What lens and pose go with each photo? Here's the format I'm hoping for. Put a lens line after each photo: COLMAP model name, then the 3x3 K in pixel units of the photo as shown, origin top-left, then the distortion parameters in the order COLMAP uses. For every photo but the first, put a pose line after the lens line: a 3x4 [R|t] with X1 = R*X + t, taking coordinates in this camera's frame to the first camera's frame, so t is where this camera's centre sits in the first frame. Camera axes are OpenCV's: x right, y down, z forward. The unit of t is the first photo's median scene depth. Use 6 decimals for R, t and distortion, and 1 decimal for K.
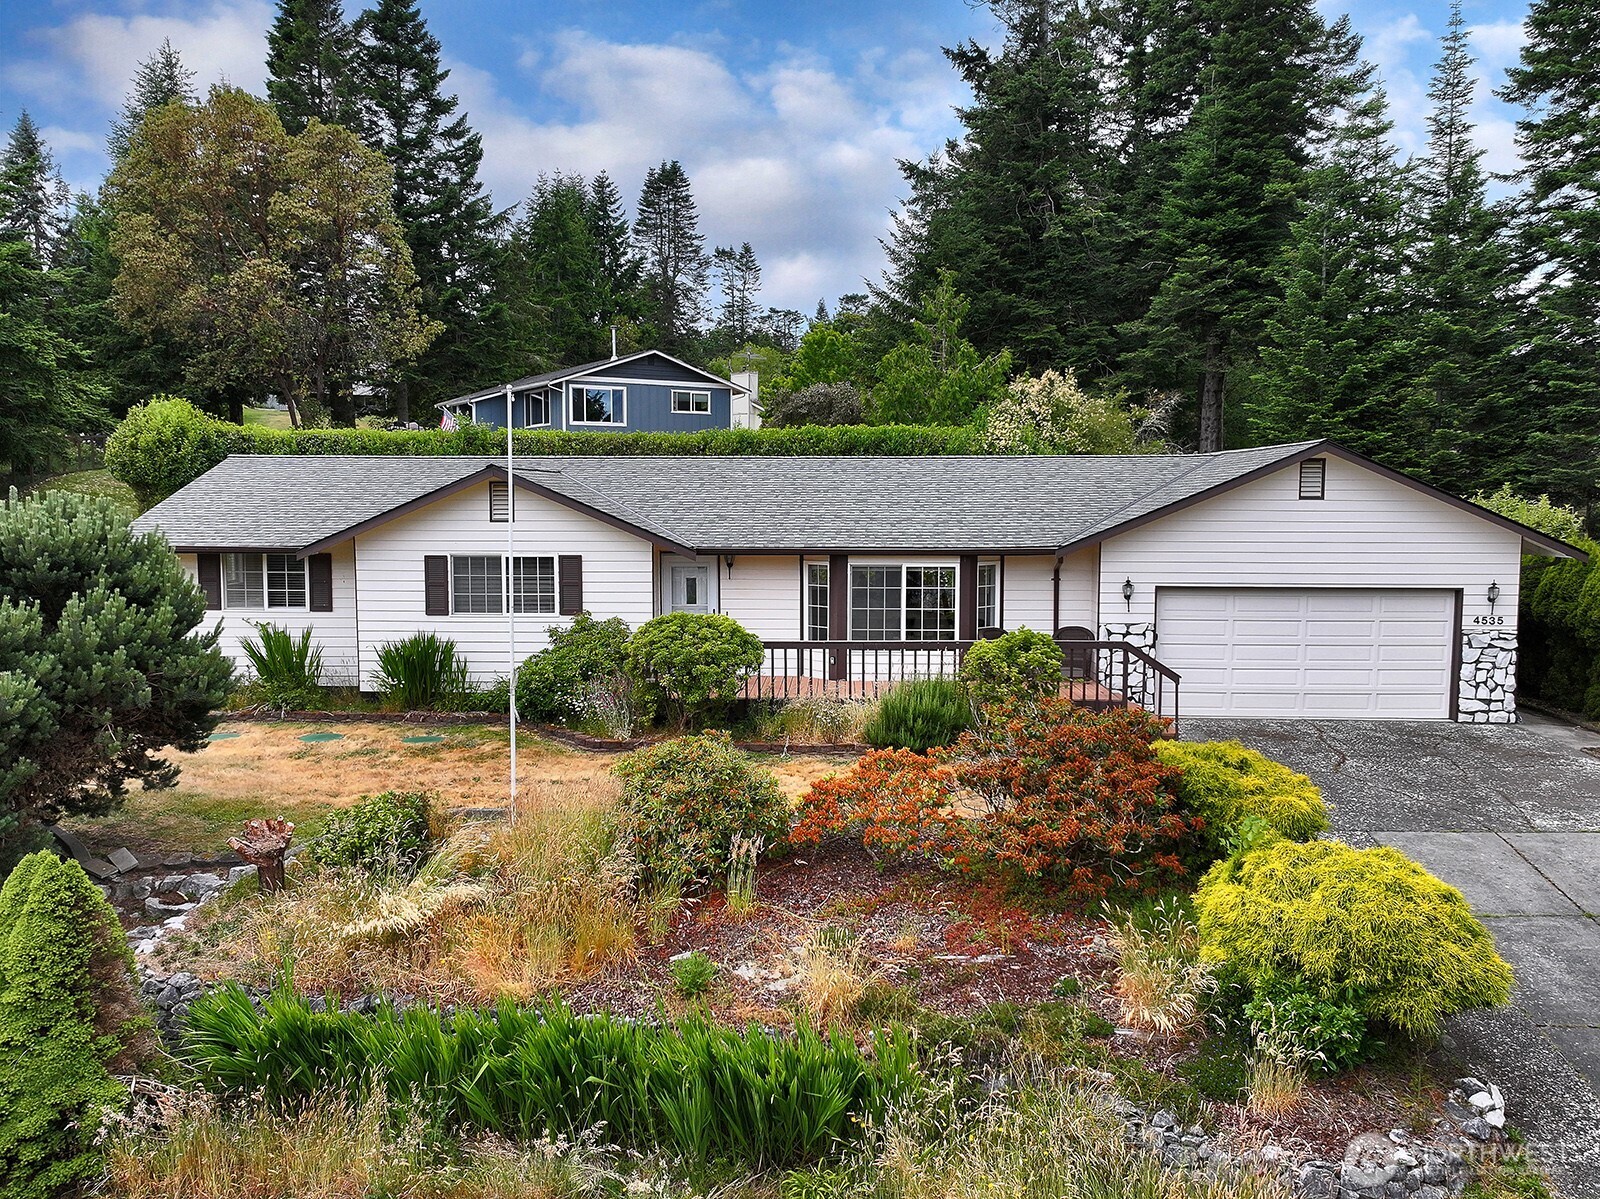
lens RADIAL K [[1296.7, 0, 800.0], [0, 1296.7, 599.5], [0, 0, 1]] dist [0.005429, 0.009410]
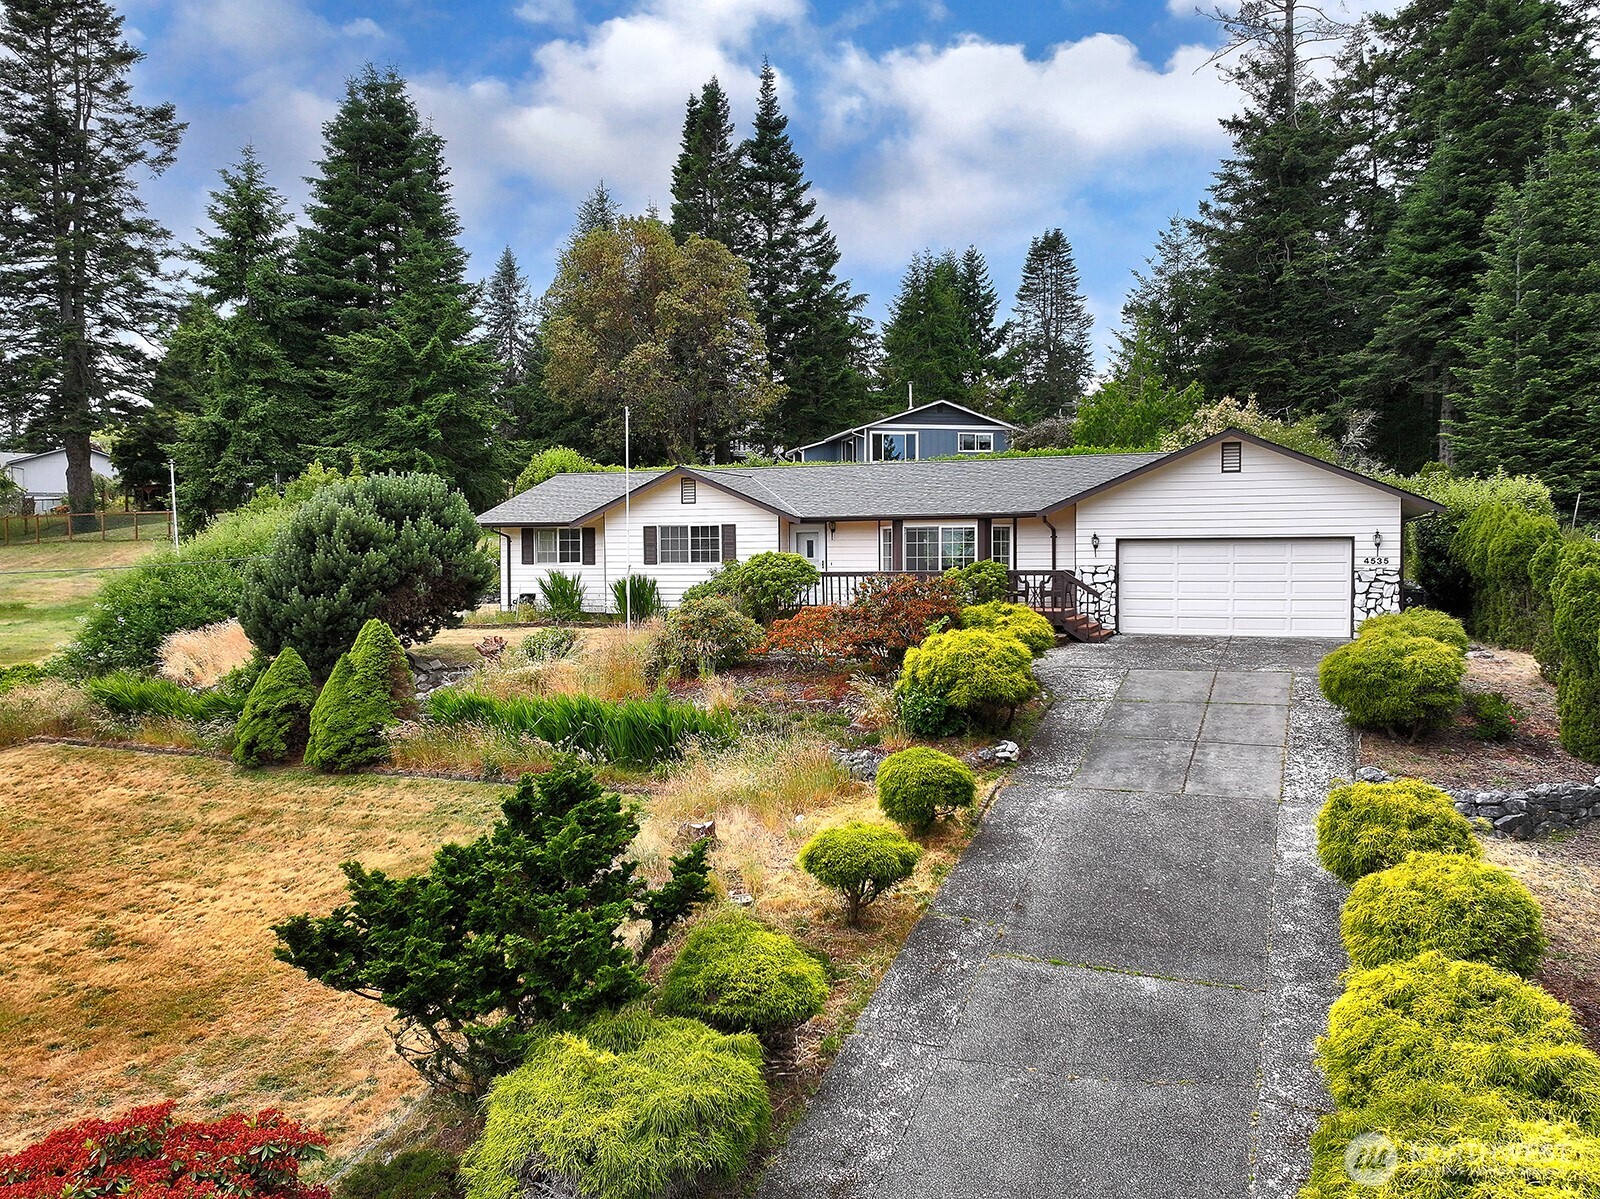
lens RADIAL K [[1296.7, 0, 800.0], [0, 1296.7, 599.5], [0, 0, 1]] dist [0.005429, 0.009410]
pose [[0.944127, 0.001579, -0.329579, 0.176588], [-0.017360, 0.998839, -0.044943, 0.052863], [0.329125, 0.048153, 0.943058, -0.179847]]
